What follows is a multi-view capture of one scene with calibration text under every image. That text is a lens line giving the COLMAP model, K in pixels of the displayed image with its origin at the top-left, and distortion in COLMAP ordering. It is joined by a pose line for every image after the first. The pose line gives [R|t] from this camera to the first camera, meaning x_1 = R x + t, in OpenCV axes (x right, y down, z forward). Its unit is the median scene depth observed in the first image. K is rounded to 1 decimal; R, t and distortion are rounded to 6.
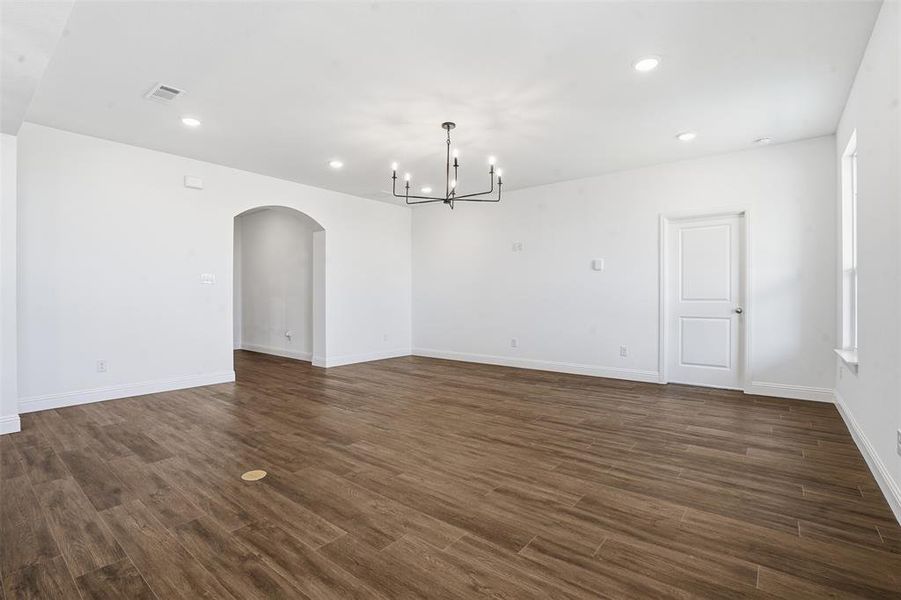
lens RADIAL K [[423.1, 0, 442.8], [0, 423.1, 297.5], [0, 0, 1]] dist [-0.046239, 0.017029]
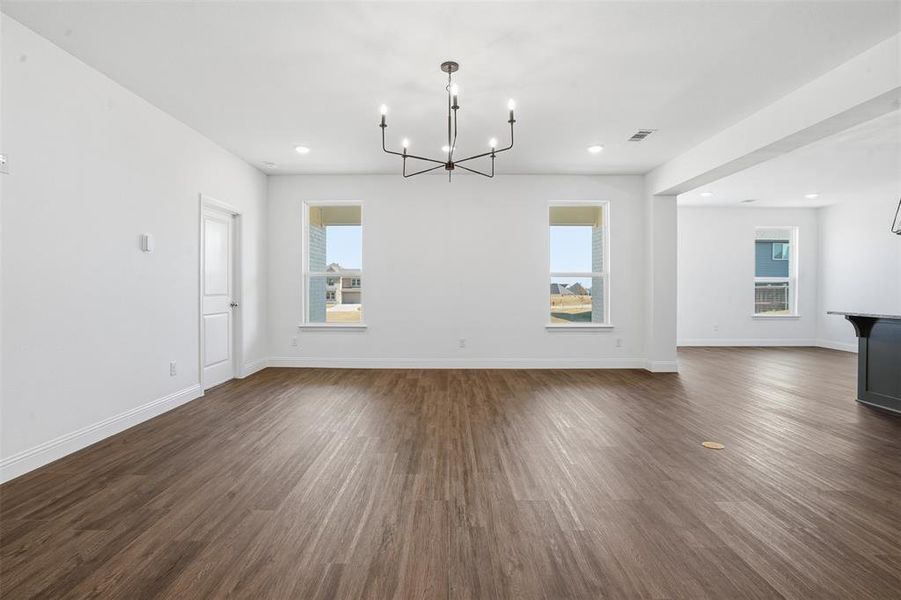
lens RADIAL K [[431.2, 0, 442.5], [0, 431.2, 286.9], [0, 0, 1]] dist [-0.026116, 0.001362]
pose [[-0.620992, 0.000141, 0.783817, -0.570361], [0.001887, 0.999997, 0.001315, -0.016447], [-0.783815, 0.002296, -0.620990, 1.468371]]
